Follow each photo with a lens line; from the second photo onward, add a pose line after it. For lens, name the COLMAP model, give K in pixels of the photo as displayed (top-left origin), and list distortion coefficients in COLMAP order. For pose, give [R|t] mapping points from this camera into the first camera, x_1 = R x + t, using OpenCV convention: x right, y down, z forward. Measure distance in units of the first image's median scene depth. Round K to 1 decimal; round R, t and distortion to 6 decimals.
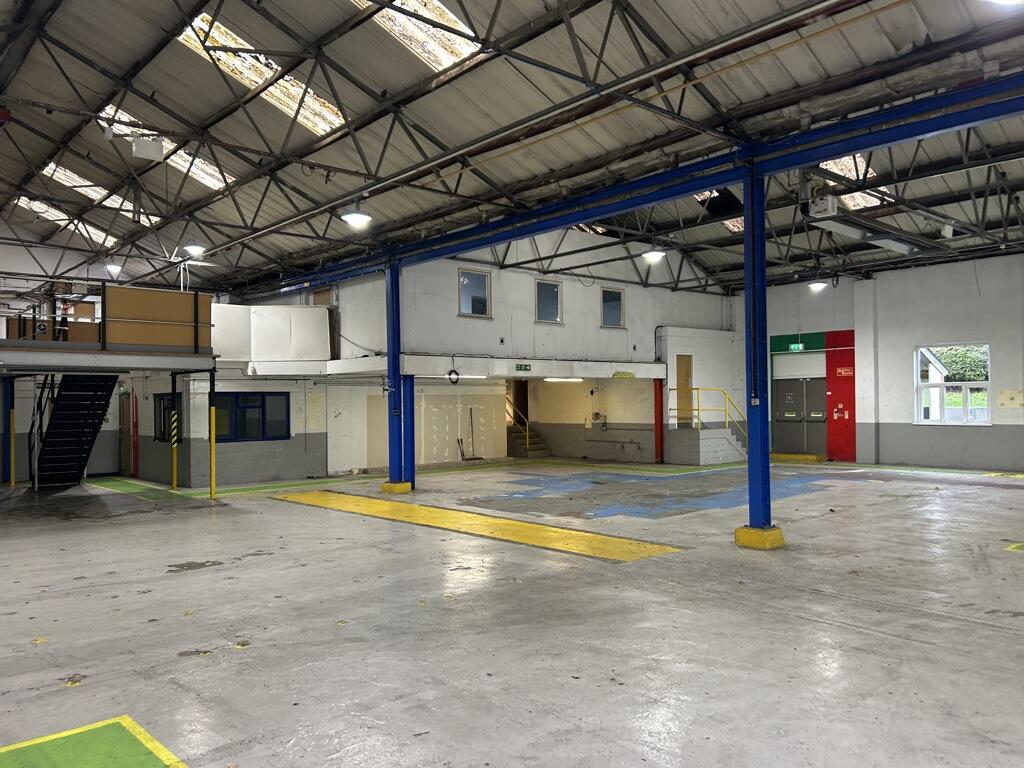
lens RADIAL K [[769.3, 0, 513.0], [0, 769.3, 387.2], [0, 0, 1]] dist [0.045891, -0.040392]
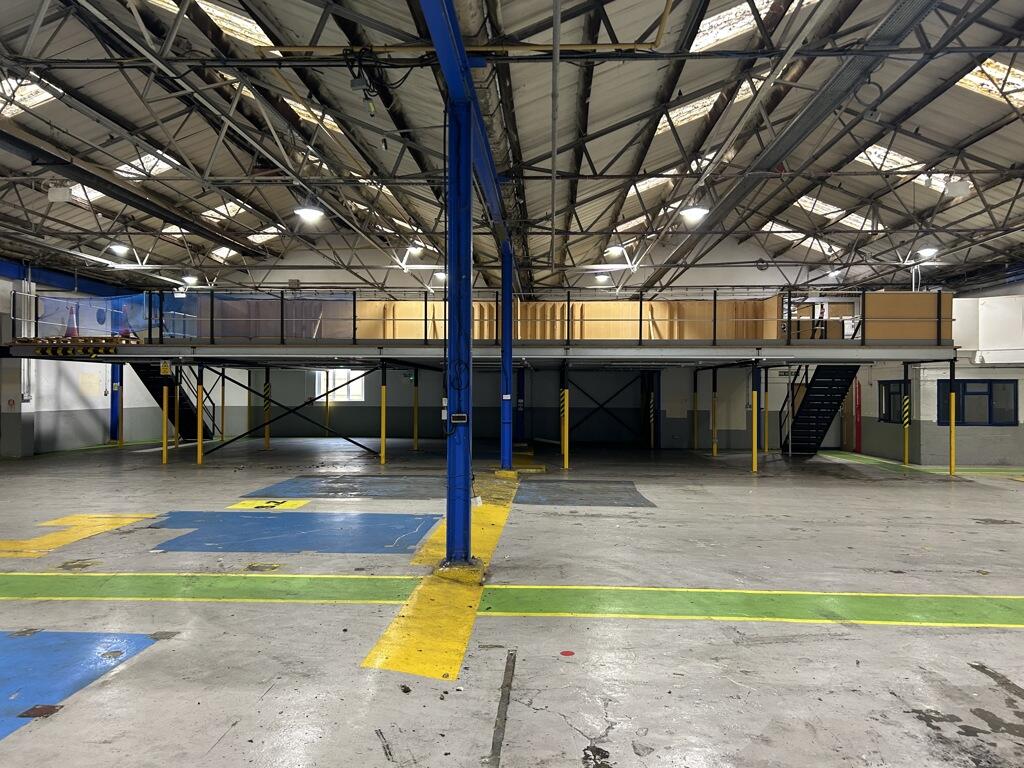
lens RADIAL K [[769.3, 0, 512.7], [0, 769.3, 386.8], [0, 0, 1]] dist [0.045891, -0.040392]
pose [[0.711484, 0.010457, -0.702625, -0.046689], [0.002168, 0.999852, 0.017076, -0.003730], [0.702699, -0.013673, 0.711356, -0.218869]]
